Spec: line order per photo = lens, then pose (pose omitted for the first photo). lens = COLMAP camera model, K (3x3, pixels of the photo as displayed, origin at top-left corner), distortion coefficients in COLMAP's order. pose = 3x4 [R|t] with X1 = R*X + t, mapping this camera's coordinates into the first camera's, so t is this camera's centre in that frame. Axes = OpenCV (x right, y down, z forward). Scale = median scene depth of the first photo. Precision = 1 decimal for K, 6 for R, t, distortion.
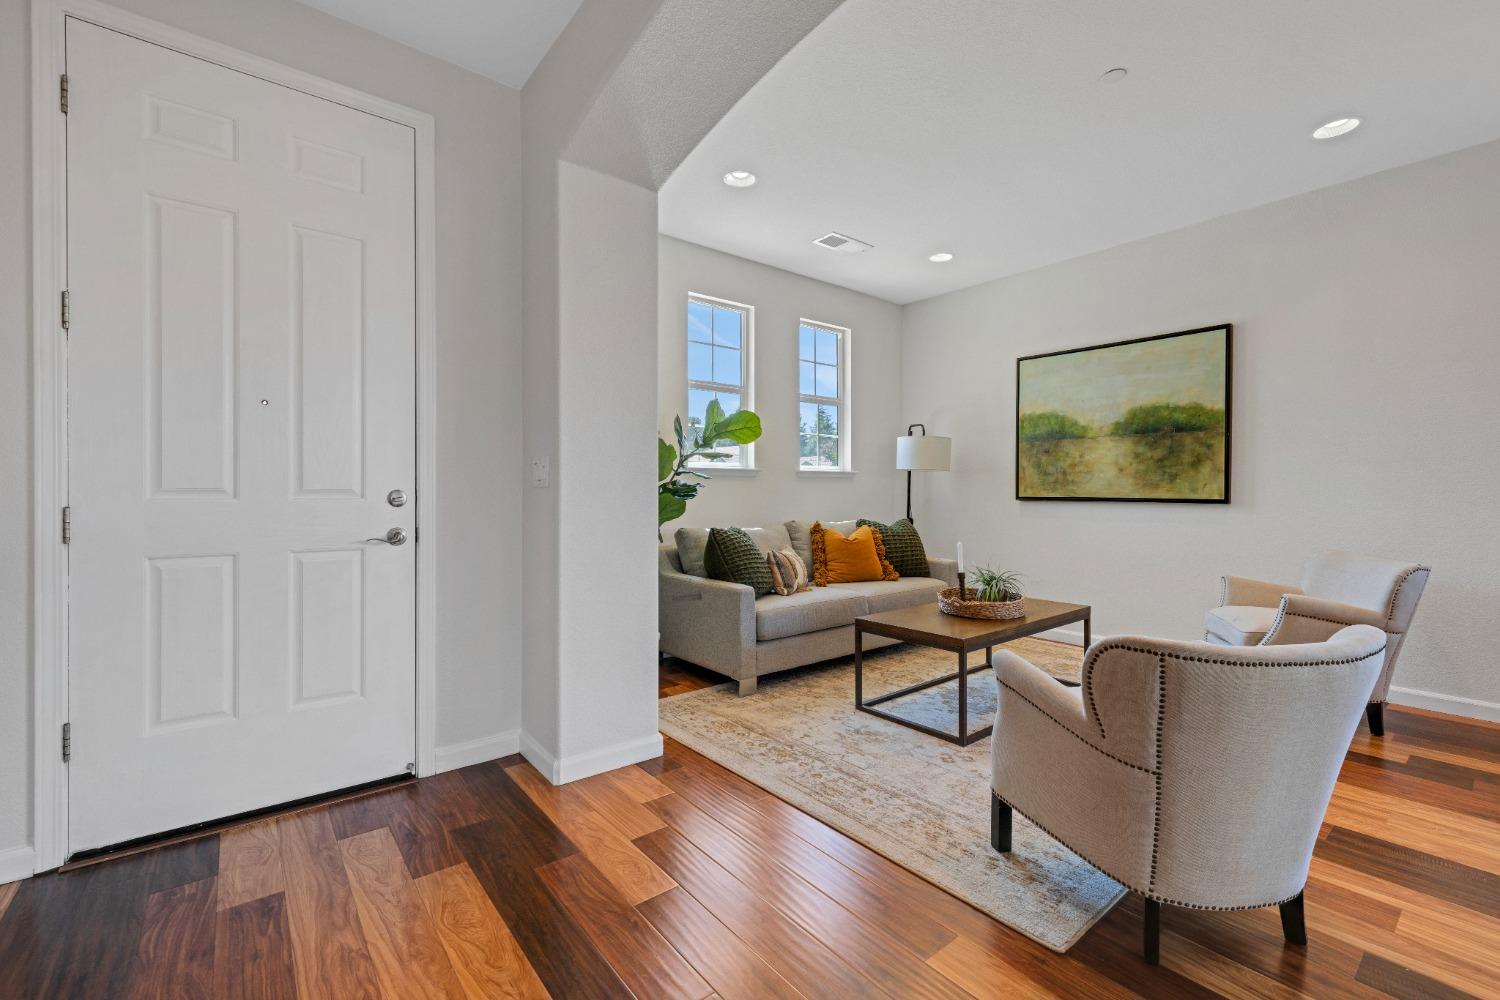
lens RADIAL K [[595.0, 0, 712.4], [0, 595.0, 492.4], [0, 0, 1]] dist [0.000550, -0.000138]
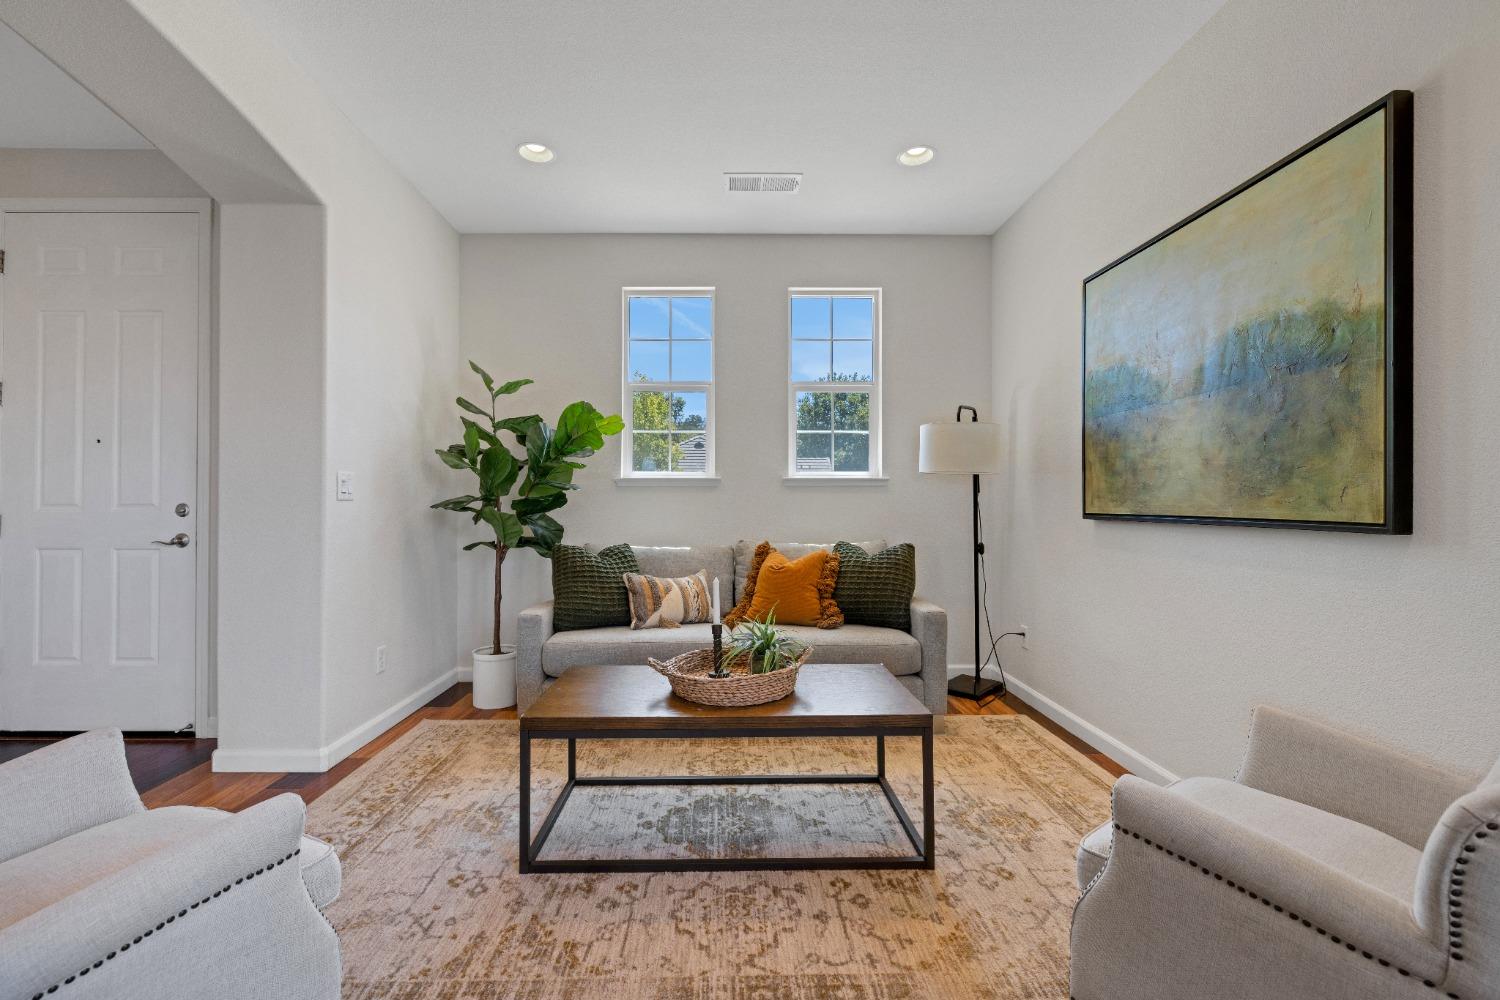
lens RADIAL K [[593.5, 0, 750.0], [0, 593.5, 500.0], [0, 0, 1]] dist [-0.000681, -0.000064]
pose [[0.819992, -0.004501, -0.572357, 0.861481], [-0.000501, 0.999963, -0.008581, -0.000776], [0.572374, 0.007323, 0.819960, 0.484944]]
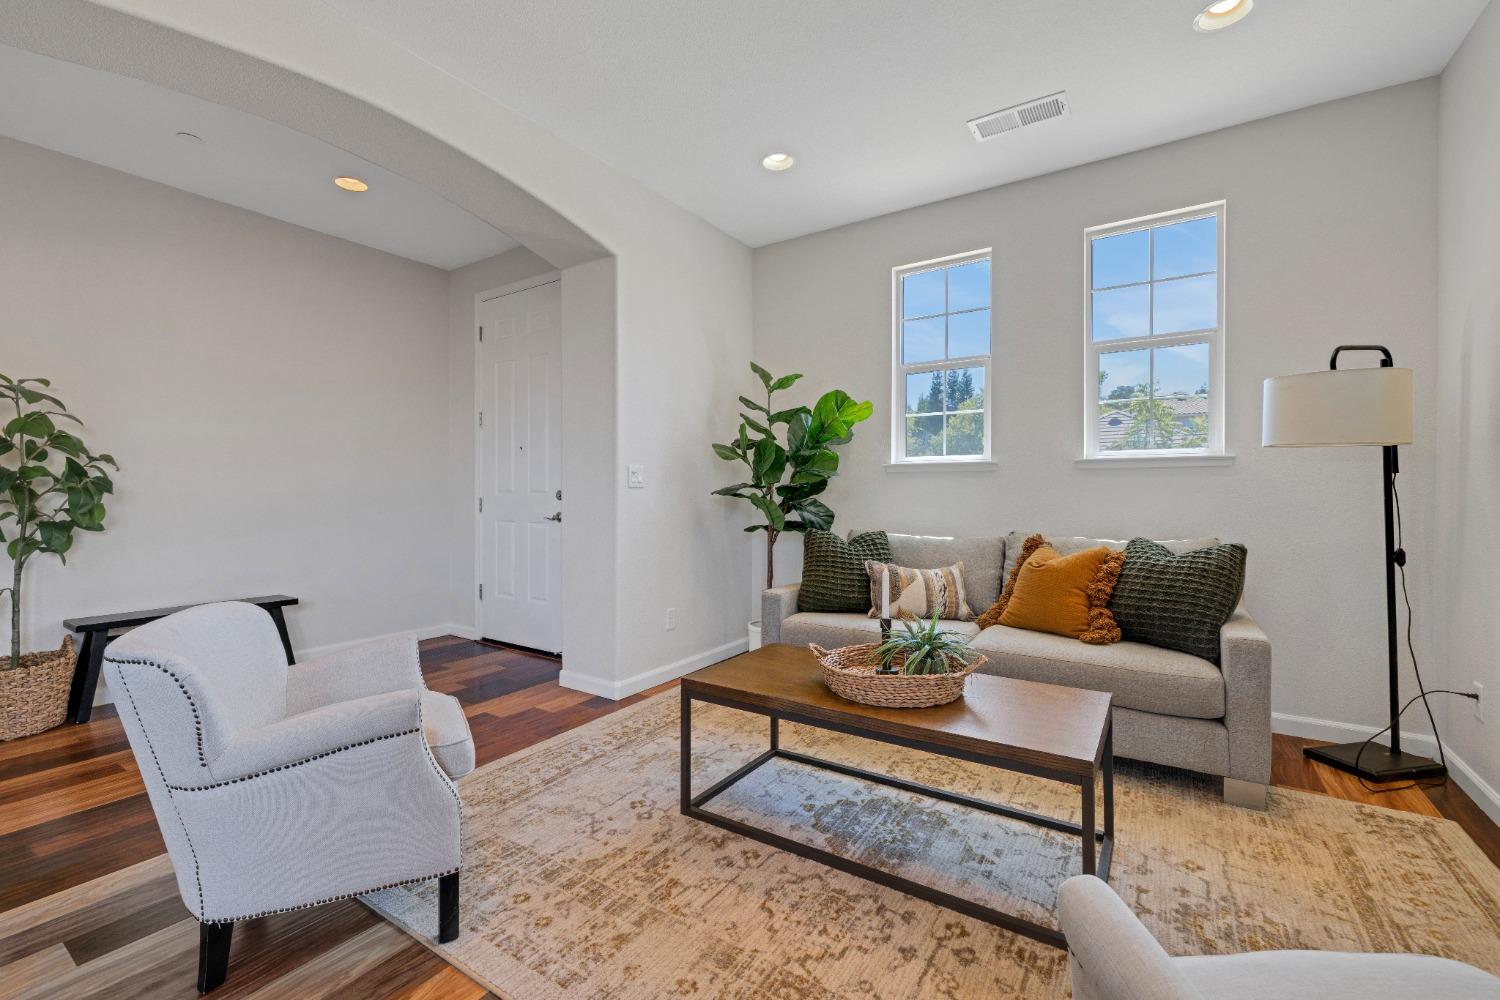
lens RADIAL K [[607.7, 0, 756.3], [0, 607.7, 490.7], [0, 0, 1]] dist [0.000045, 0.000109]
pose [[0.379539, -0.000415, -0.925176, 0.985835], [-0.000172, 1.000000, -0.000520, -0.001806], [0.925176, 0.000357, 0.379539, 0.630811]]
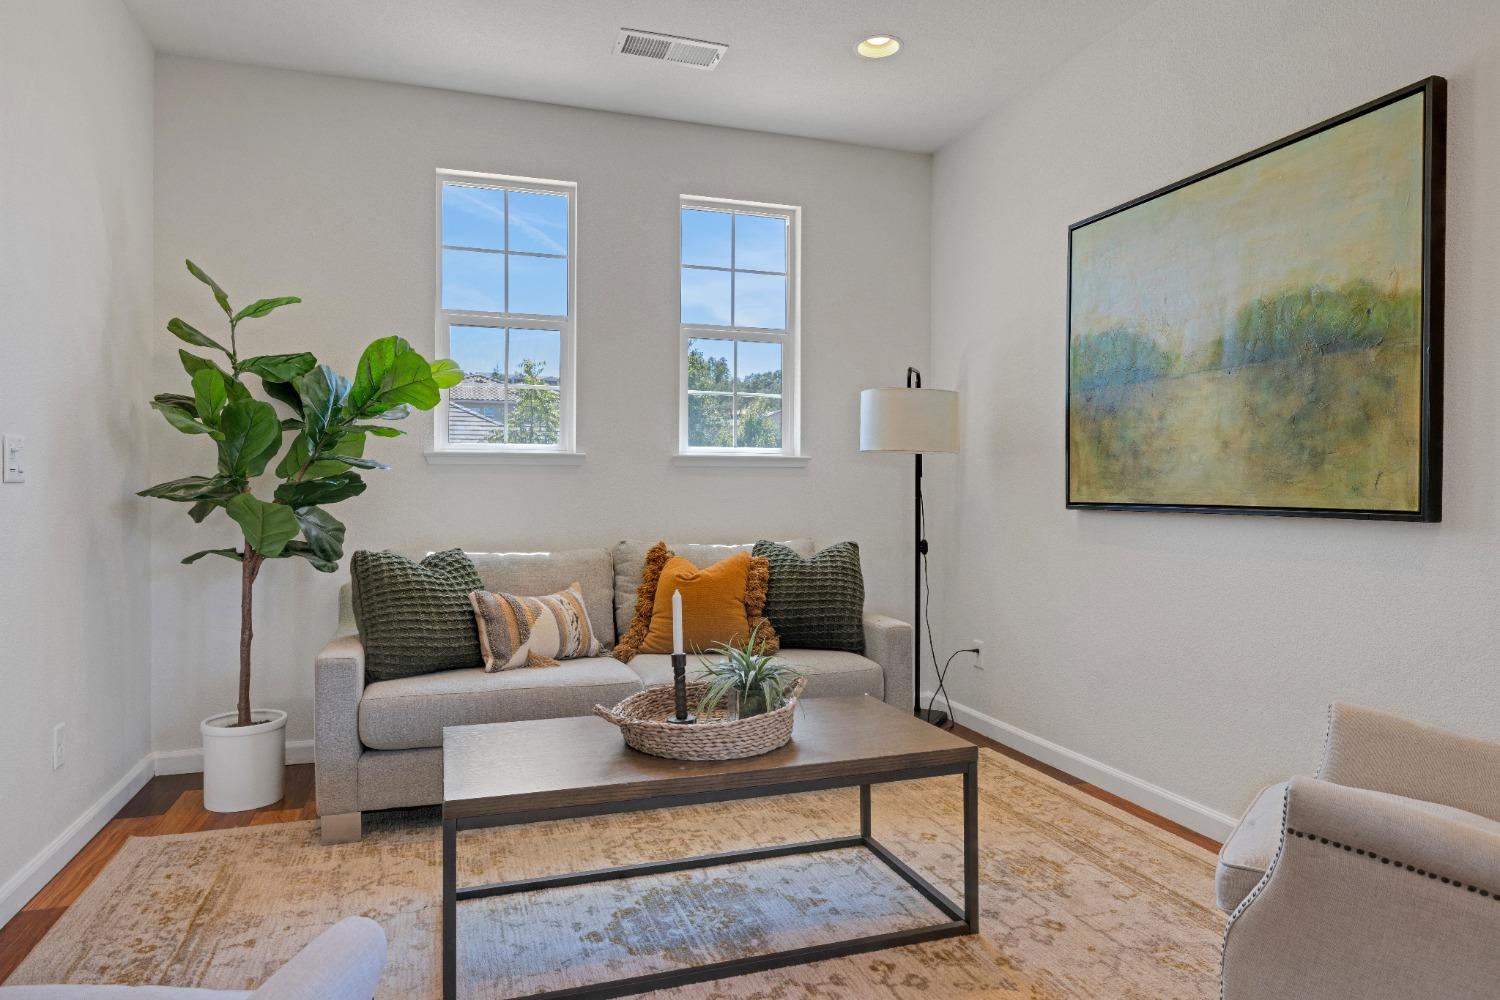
lens RADIAL K [[834.9, 0, 732.1], [0, 834.9, 493.1], [0, 0, 1]] dist [-0.002095, -0.000485]
pose [[0.947619, 0.001623, -0.319398, 0.698820], [-0.001876, 0.999998, -0.000484, 0.000774], [0.319397, 0.001058, 0.947620, 0.361953]]
